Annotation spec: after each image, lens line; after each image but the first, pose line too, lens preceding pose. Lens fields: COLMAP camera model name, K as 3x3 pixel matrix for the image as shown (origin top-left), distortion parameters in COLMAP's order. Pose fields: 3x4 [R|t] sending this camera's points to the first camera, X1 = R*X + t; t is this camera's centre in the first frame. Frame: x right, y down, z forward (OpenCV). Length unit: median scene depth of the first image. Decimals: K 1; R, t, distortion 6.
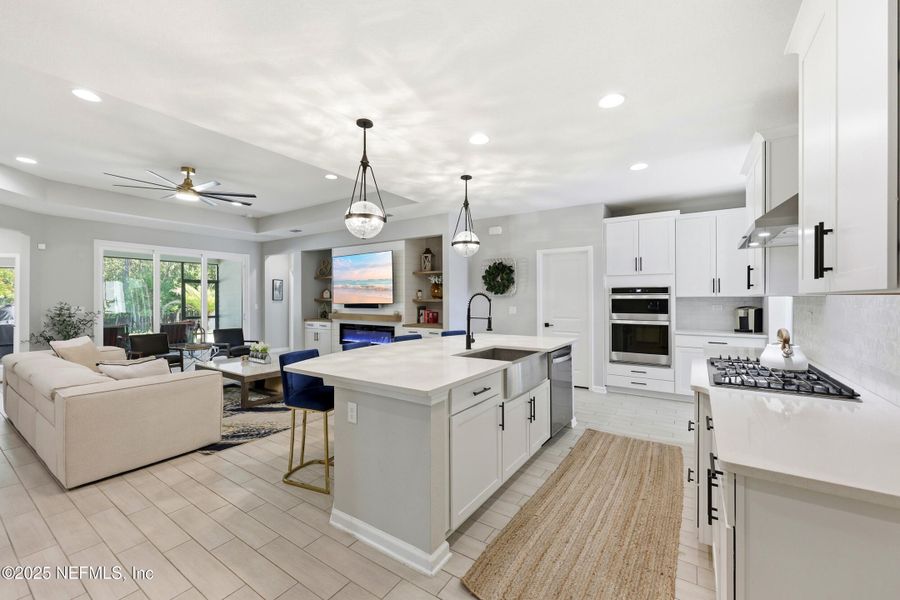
lens RADIAL K [[362.5, 0, 451.7], [0, 362.5, 300.2], [0, 0, 1]] dist [-0.000045, -0.000038]
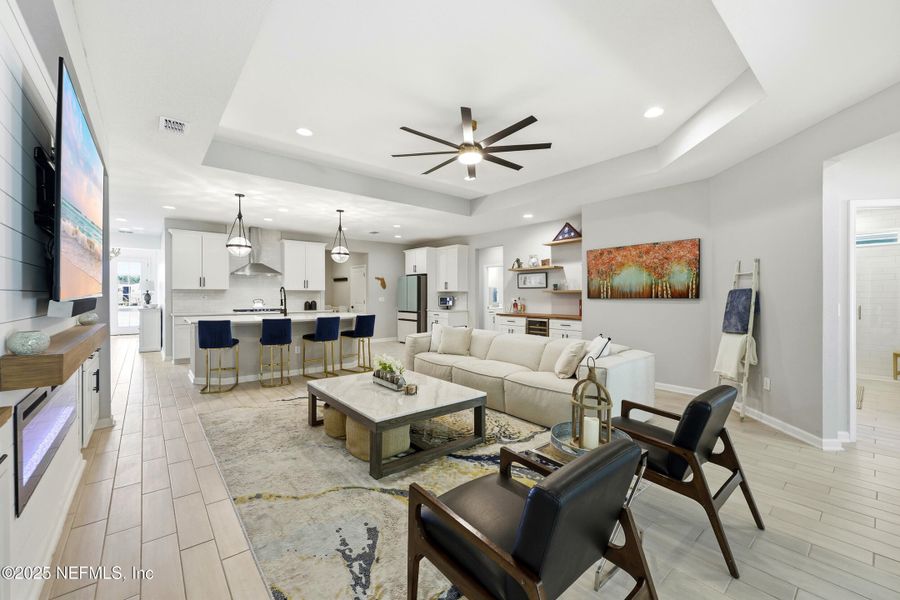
lens RADIAL K [[364.1, 0, 451.5], [0, 364.1, 296.7], [0, 0, 1]] dist [0.000099, 0.000025]
pose [[-0.959700, -0.002188, 0.281018, -0.721939], [0.000602, 0.999951, 0.009840, 0.007383], [-0.281025, 0.009613, -0.959652, 1.400681]]
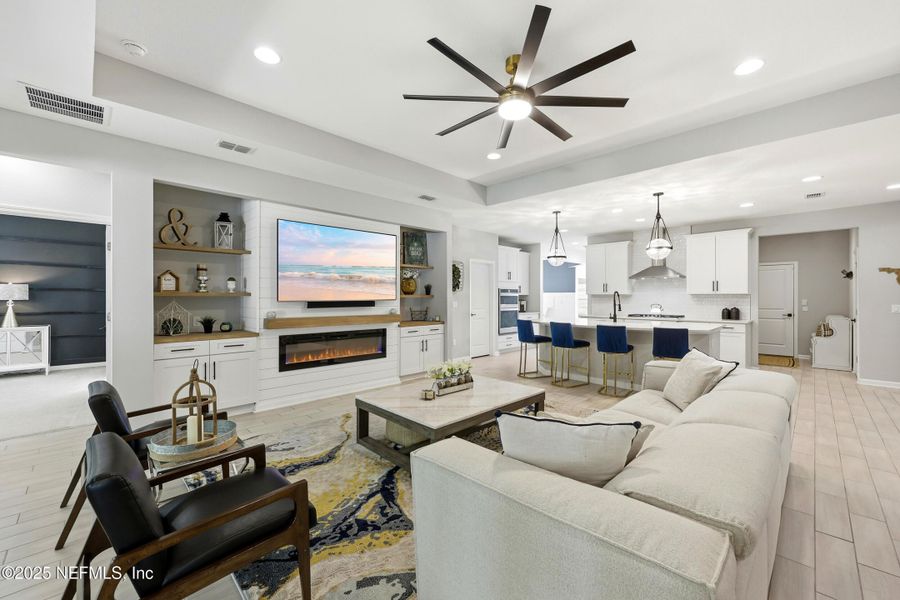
lens RADIAL K [[364.1, 0, 451.5], [0, 364.1, 296.7], [0, 0, 1]] dist [0.000099, 0.000025]
pose [[0.193953, 0.003595, 0.981004, -1.028768], [0.003392, 0.999985, -0.004336, 0.006752], [-0.981005, 0.004169, 0.193938, 0.780174]]
